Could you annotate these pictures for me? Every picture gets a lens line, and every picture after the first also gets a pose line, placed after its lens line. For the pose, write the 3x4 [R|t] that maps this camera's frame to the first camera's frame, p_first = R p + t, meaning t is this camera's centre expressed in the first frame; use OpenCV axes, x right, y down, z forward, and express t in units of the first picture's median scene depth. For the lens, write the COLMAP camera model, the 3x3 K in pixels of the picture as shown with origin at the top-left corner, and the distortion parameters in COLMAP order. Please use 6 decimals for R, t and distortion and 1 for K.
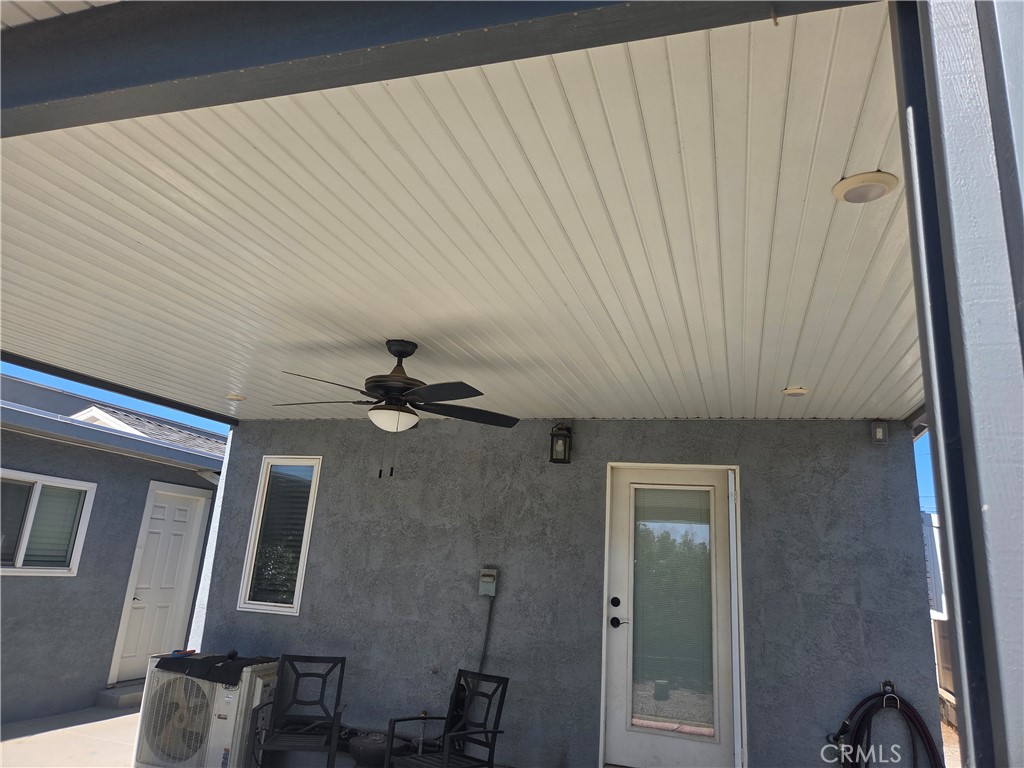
lens RADIAL K [[688.5, 0, 507.6], [0, 688.5, 385.3], [0, 0, 1]] dist [0.070927, -0.066339]
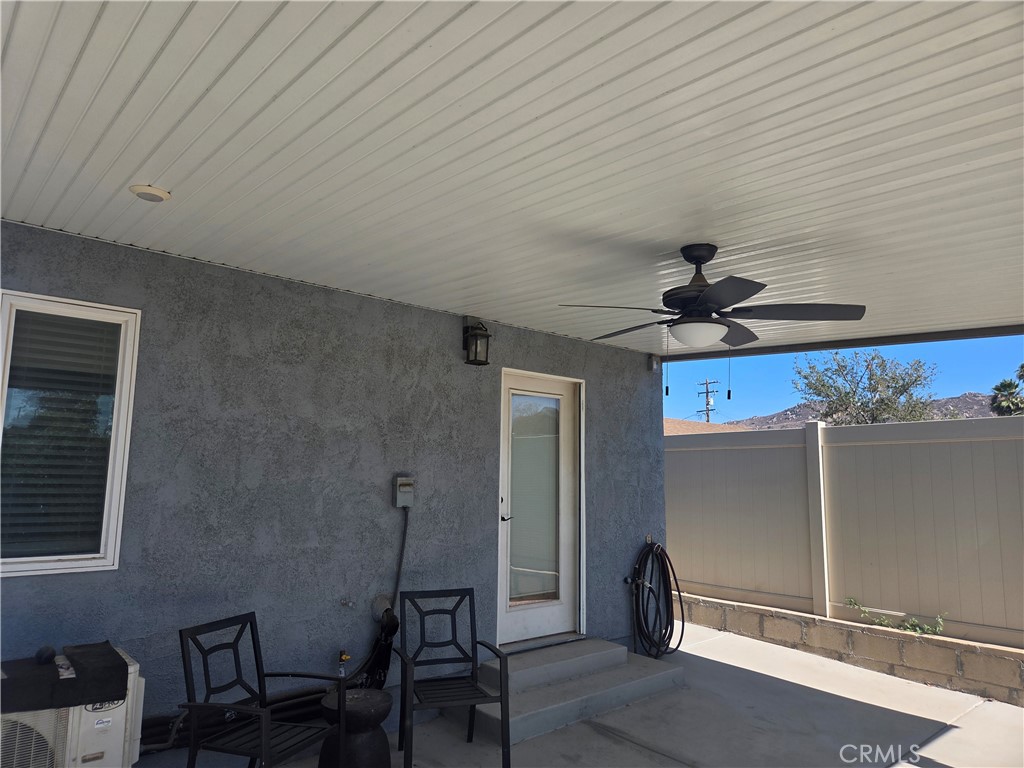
lens RADIAL K [[696.4, 0, 512.0], [0, 696.4, 384.0], [0, 0, 1]] dist [0.032889, -0.002451]
pose [[0.506820, 0.052237, 0.860468, -0.669202], [-0.204703, 0.976905, 0.061266, 0.065709], [-0.837395, -0.207191, 0.505808, 0.438804]]
